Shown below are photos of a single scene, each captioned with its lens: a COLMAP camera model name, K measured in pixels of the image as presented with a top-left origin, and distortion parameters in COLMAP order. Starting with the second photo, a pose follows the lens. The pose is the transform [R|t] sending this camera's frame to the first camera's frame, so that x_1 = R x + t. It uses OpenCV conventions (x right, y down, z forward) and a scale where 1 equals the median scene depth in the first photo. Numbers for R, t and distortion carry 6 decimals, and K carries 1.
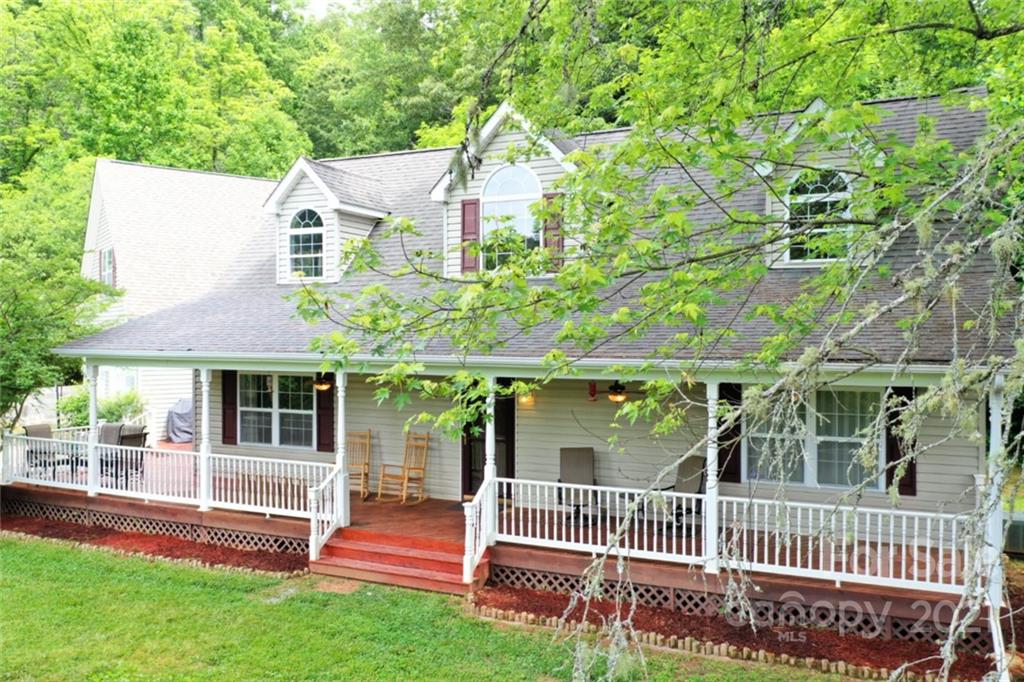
lens RADIAL K [[820.4, 0, 490.7], [0, 820.4, 336.3], [0, 0, 1]] dist [0.002586, 0.002454]
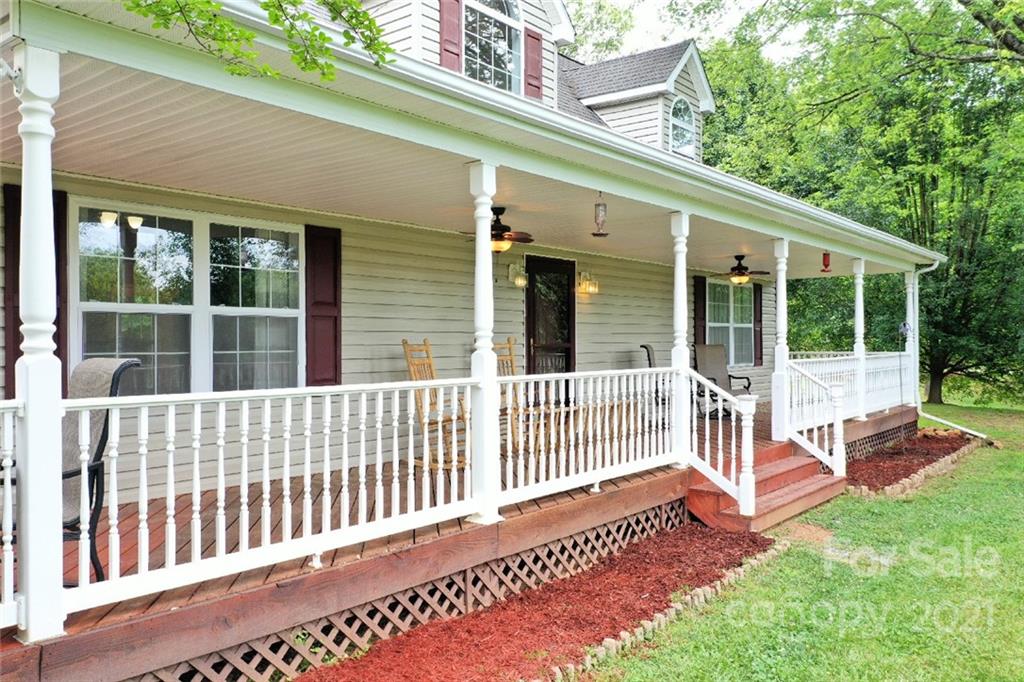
lens RADIAL K [[820.4, 0, 515.5], [0, 820.4, 345.3], [0, 0, 1]] dist [0.002586, 0.002454]
pose [[0.220612, -0.005306, 0.975347, -0.634186], [0.008322, 0.999959, 0.003557, 0.110118], [-0.975326, 0.007333, 0.220647, 0.782394]]
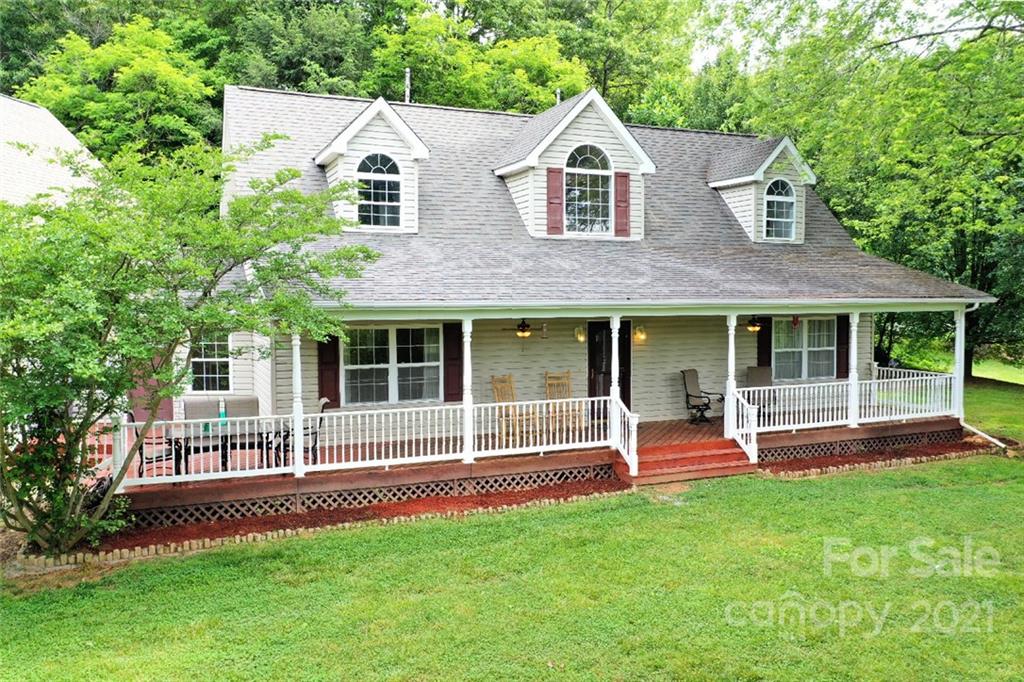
lens RADIAL K [[820.4, 0, 506.3], [0, 820.4, 345.0], [0, 0, 1]] dist [0.002586, 0.002454]
pose [[0.658436, -0.045883, 0.751237, -0.912612], [0.009384, 0.998563, 0.052763, 0.017950], [-0.752578, -0.027692, 0.657920, 0.282649]]
